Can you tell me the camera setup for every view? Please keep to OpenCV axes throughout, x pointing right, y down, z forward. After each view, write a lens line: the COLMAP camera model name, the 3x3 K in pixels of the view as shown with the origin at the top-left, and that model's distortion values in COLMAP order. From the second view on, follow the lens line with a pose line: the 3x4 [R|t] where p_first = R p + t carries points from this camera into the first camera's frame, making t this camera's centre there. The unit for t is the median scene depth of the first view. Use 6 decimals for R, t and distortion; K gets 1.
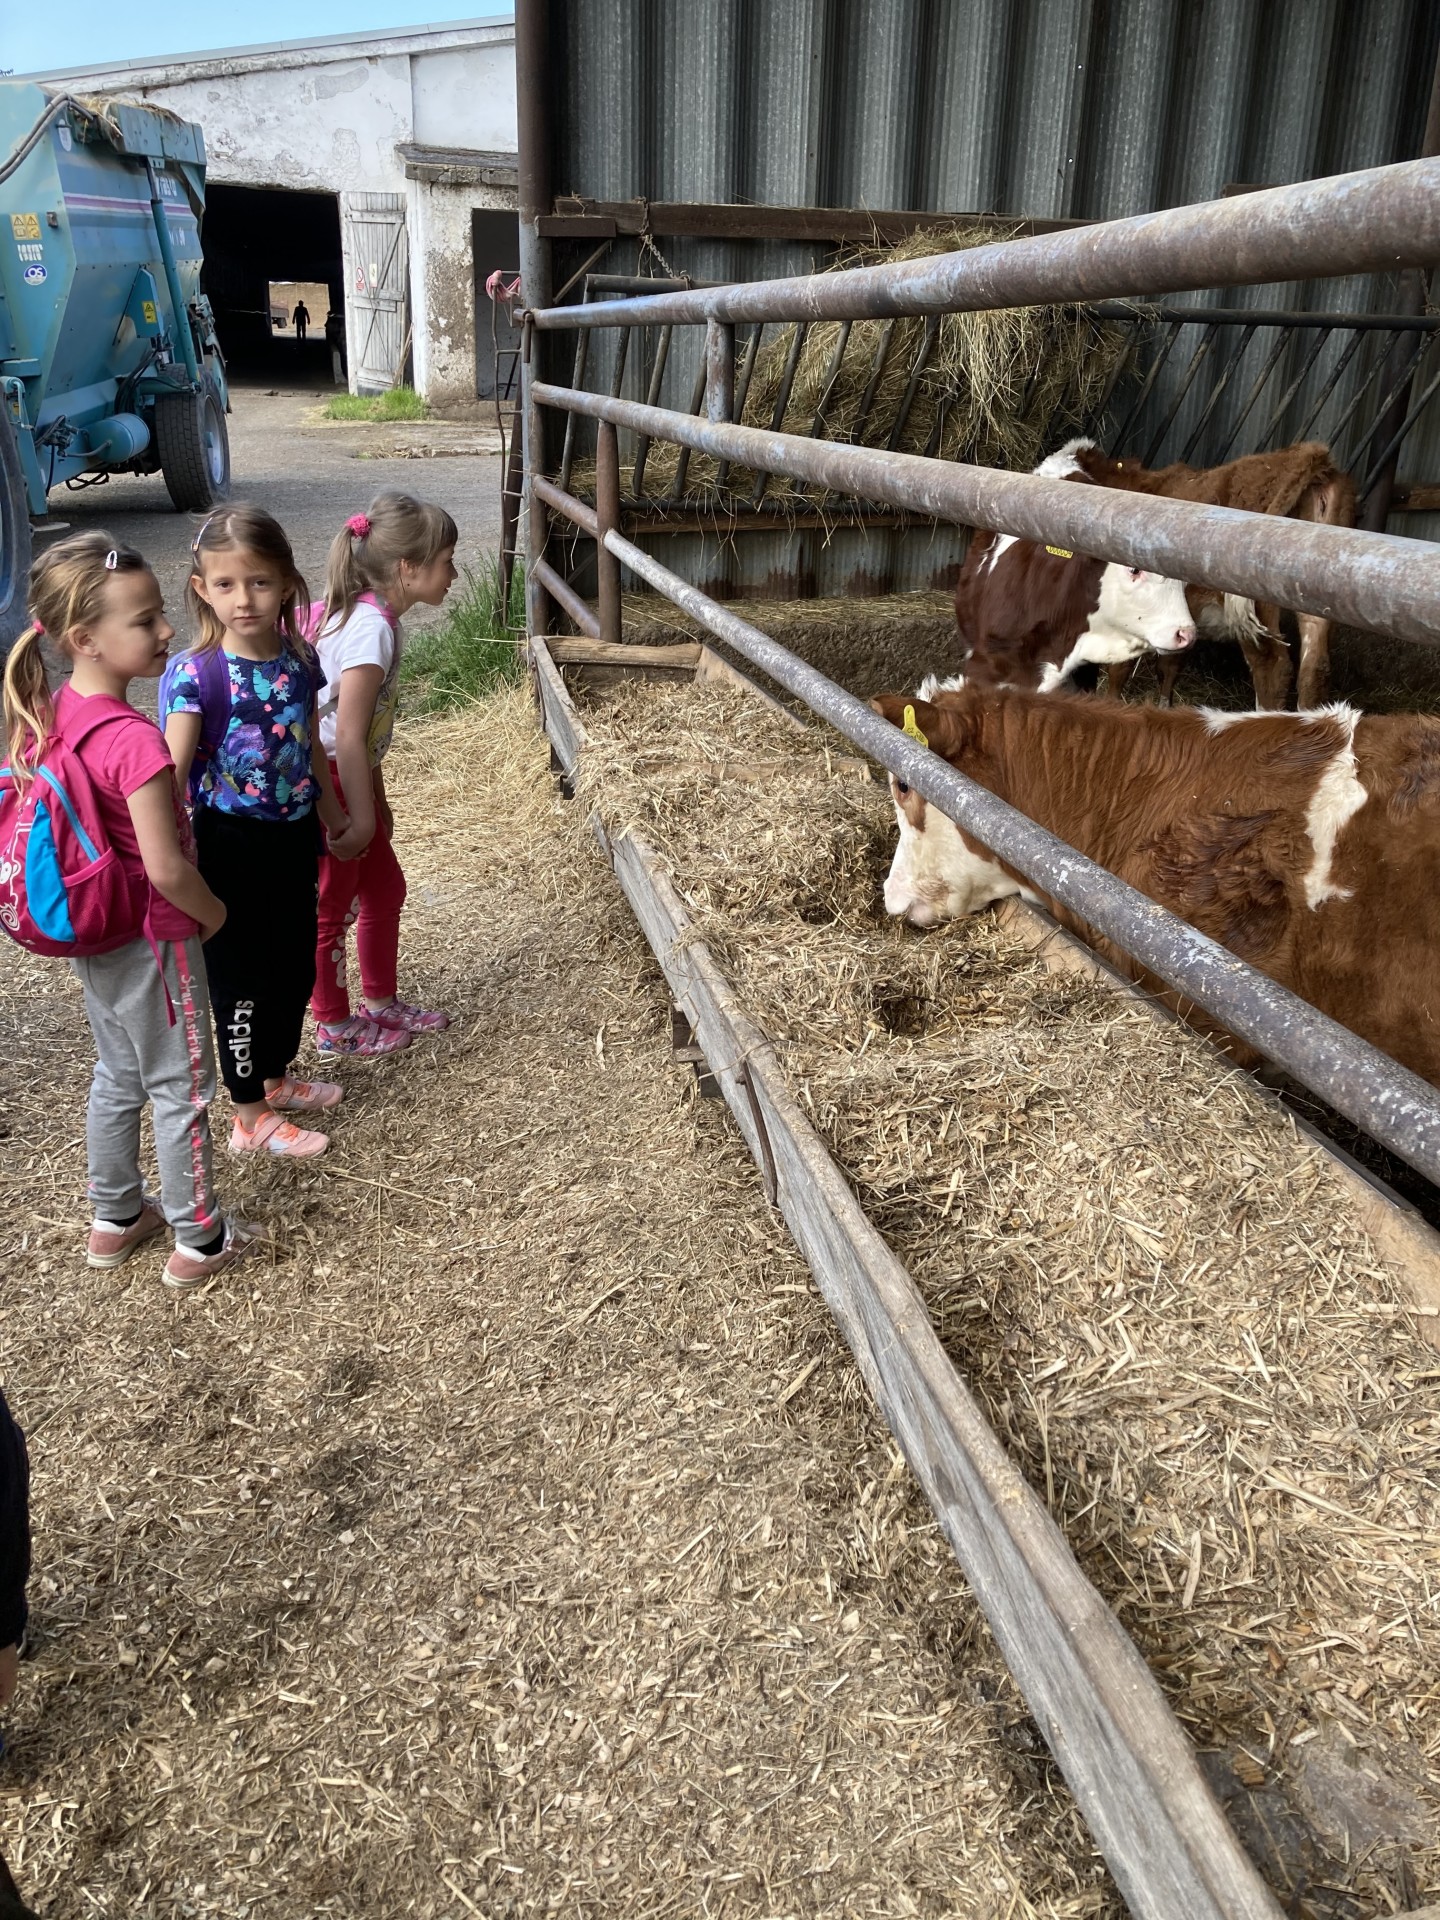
lens RADIAL K [[1597.2, 0, 721.0], [0, 1597.2, 954.0], [0, 0, 1]] dist [0.040016, -0.039070]
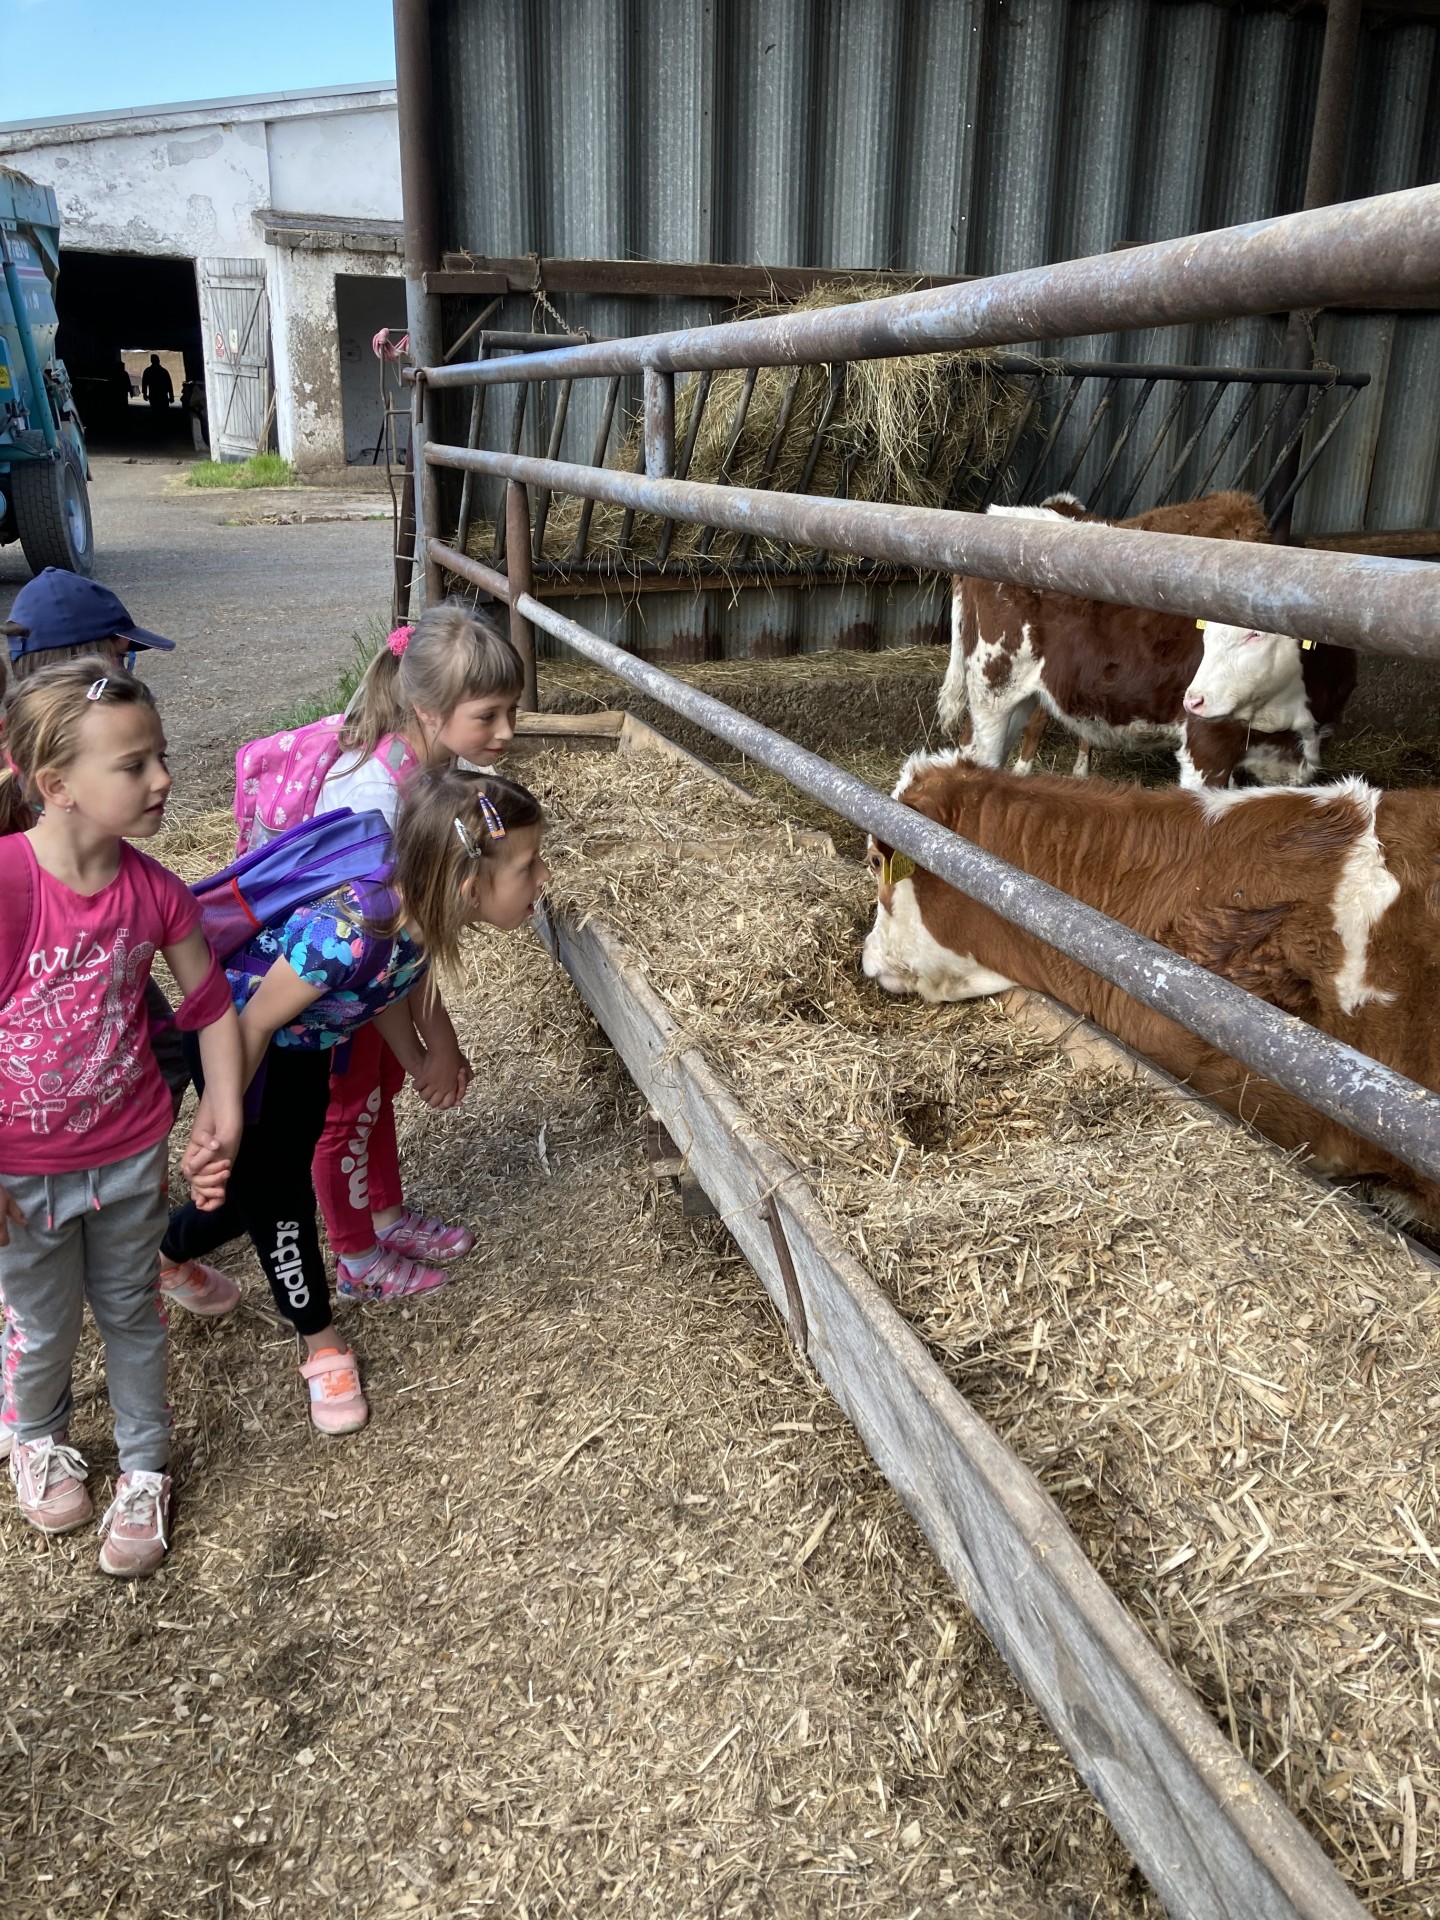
lens RADIAL K [[1597.2, 0, 721.5], [0, 1597.2, 953.5], [0, 0, 1]] dist [0.040016, -0.039070]
pose [[0.996521, -0.034553, 0.075839, -0.054386], [0.037244, 0.998715, -0.034355, -0.026128], [-0.074554, 0.037060, 0.996528, 0.094148]]
